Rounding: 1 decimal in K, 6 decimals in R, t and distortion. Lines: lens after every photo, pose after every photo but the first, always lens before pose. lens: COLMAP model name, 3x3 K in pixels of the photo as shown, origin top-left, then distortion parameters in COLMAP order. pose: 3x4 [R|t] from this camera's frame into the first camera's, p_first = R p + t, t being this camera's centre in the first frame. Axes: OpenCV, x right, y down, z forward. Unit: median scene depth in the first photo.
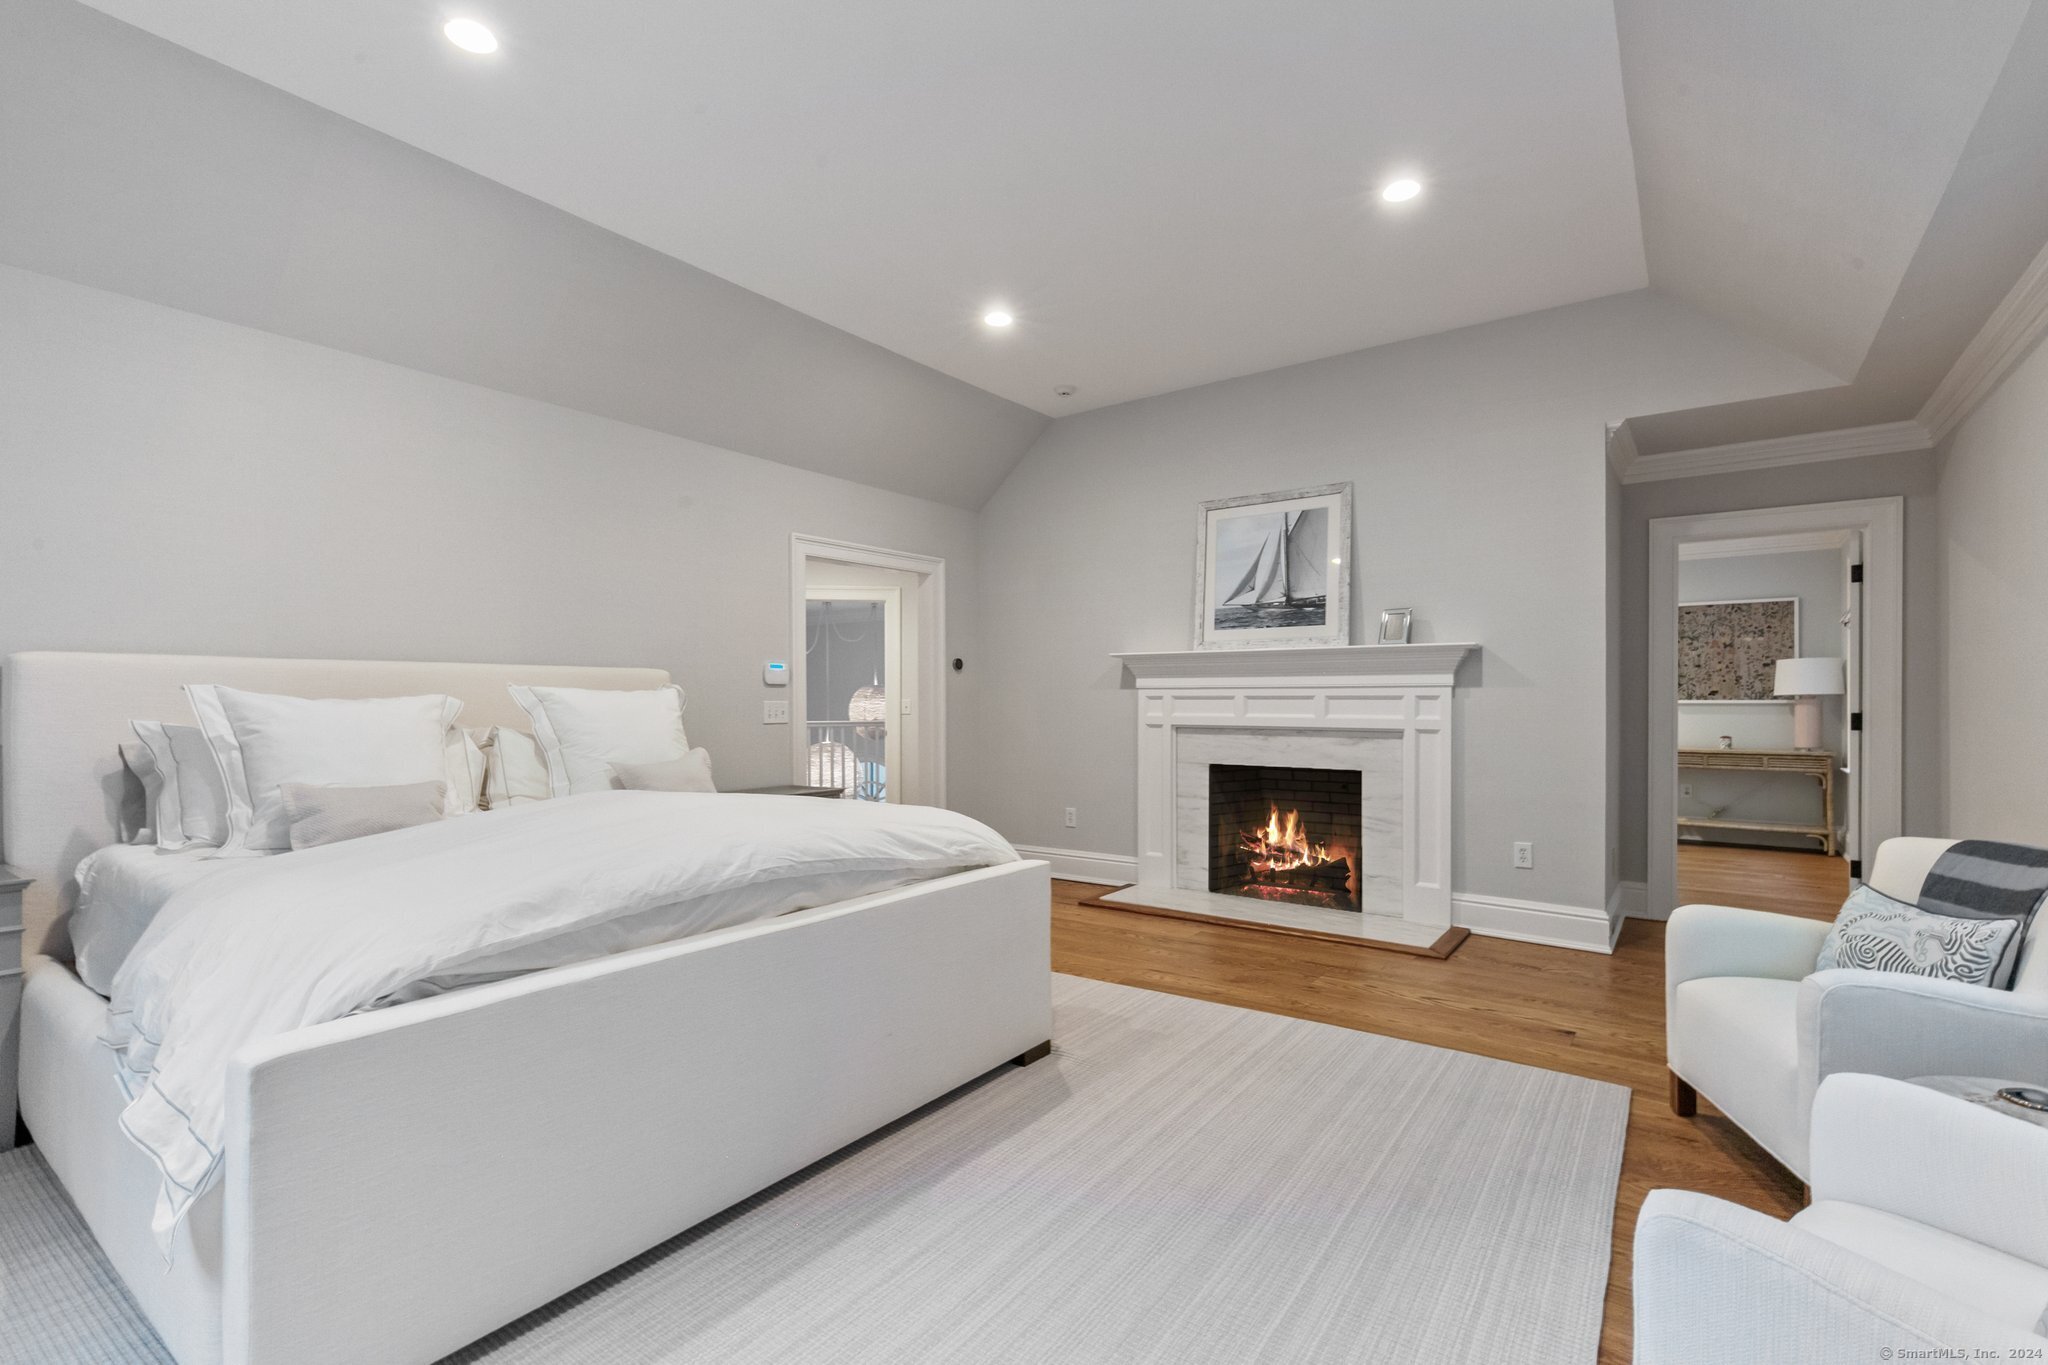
lens RADIAL K [[933.8, 0, 1023.4], [0, 933.8, 683.1], [0, 0, 1]] dist [0.000286, -0.000336]
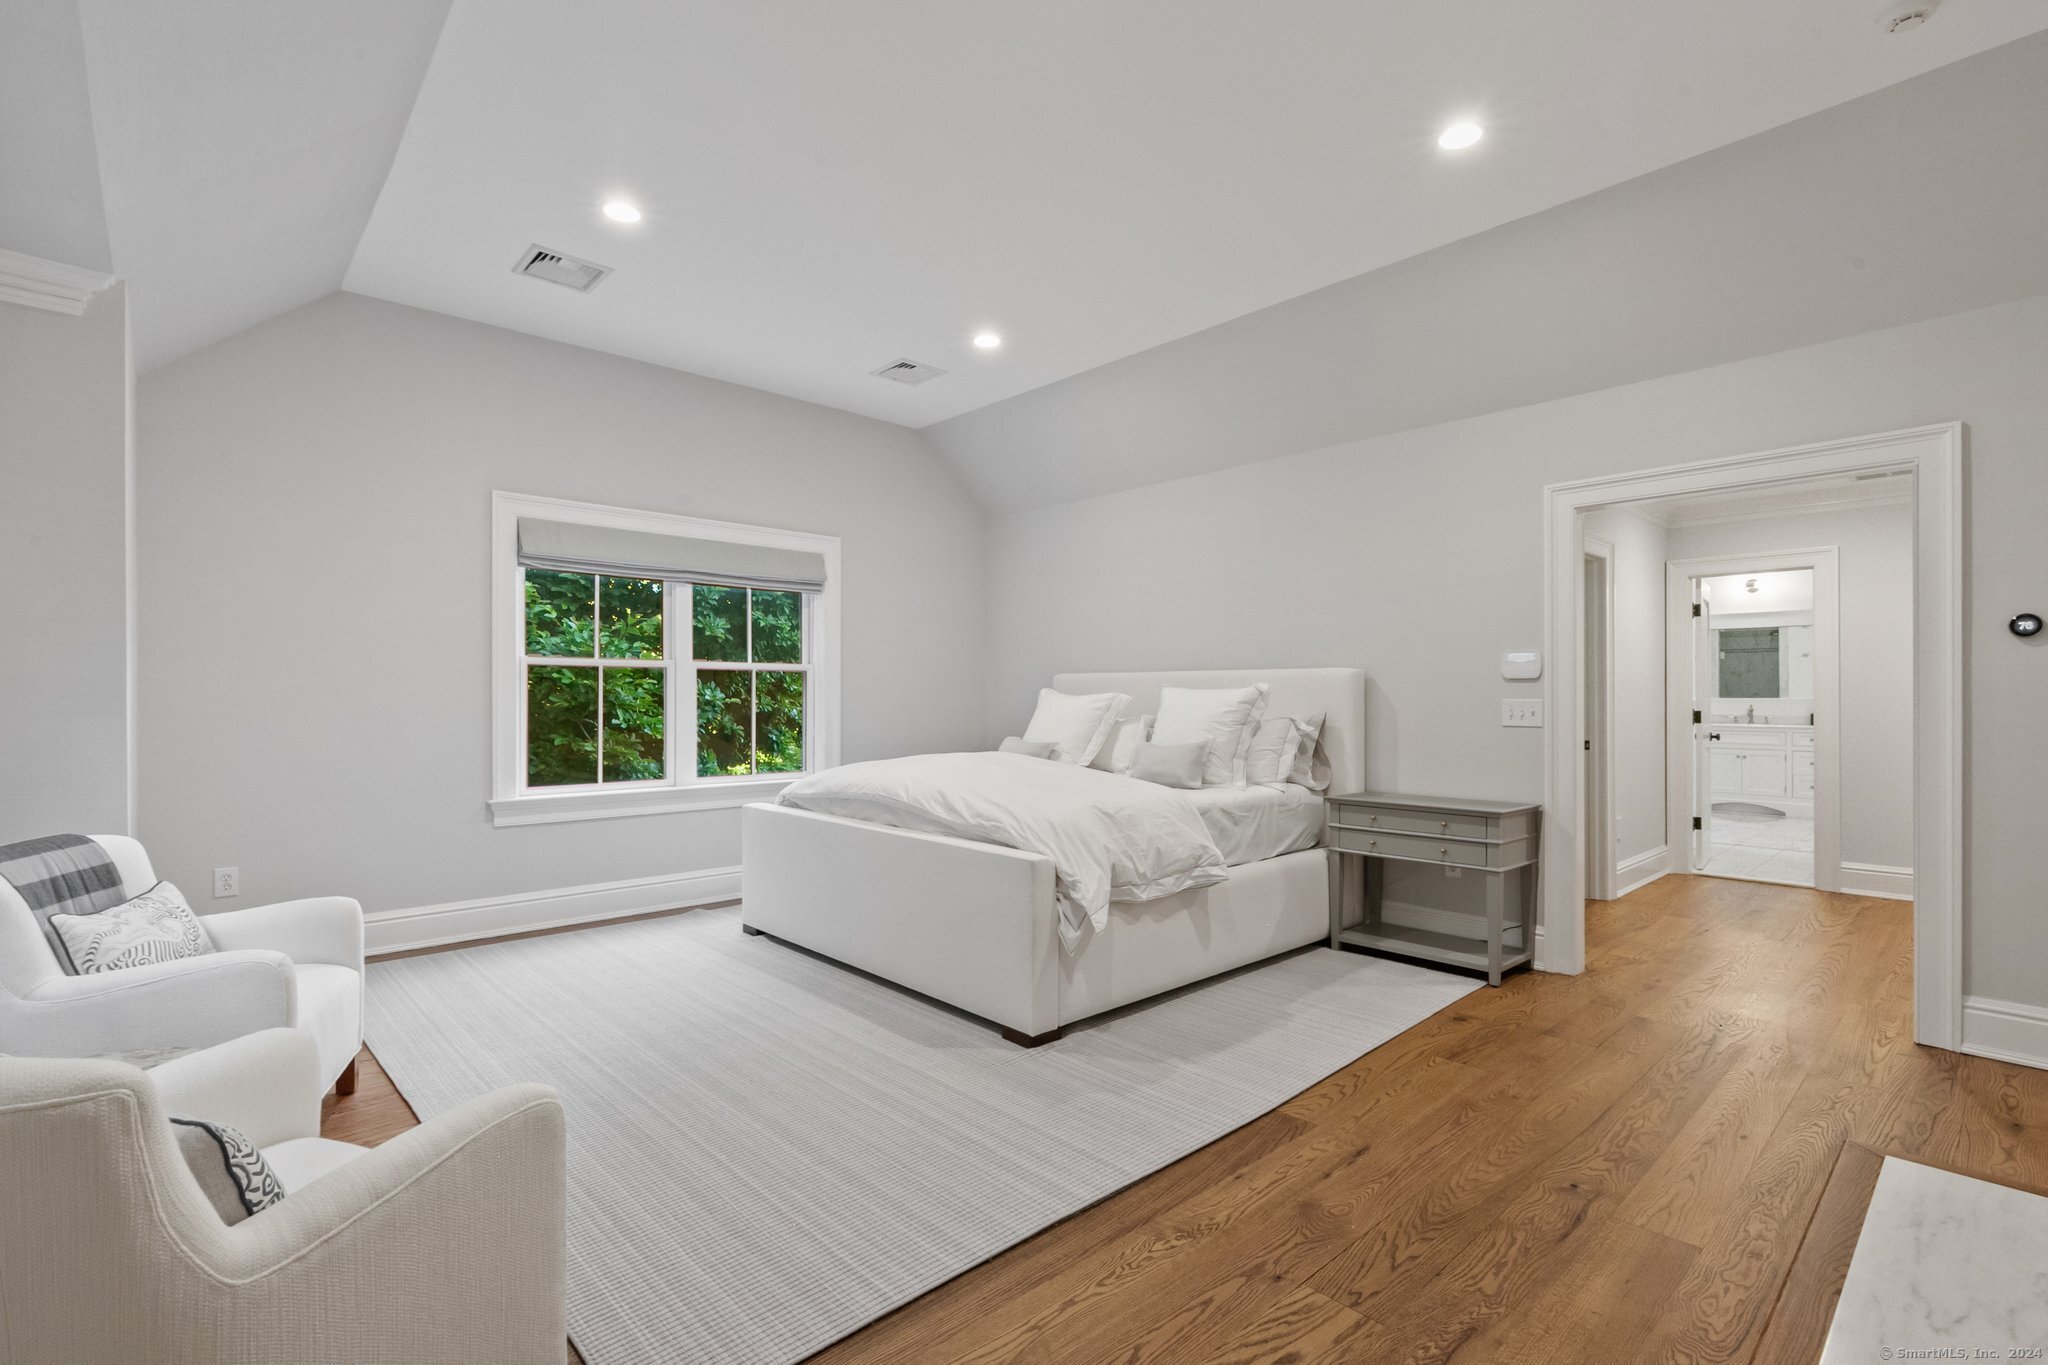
lens RADIAL K [[933.8, 0, 1021.1], [0, 933.8, 695.0], [0, 0, 1]] dist [0.000286, -0.000336]
pose [[-0.196847, 0.002790, -0.980430, 1.069041], [0.015784, 0.999875, -0.000324, 0.015295], [0.980307, -0.015539, -0.196867, 1.255556]]
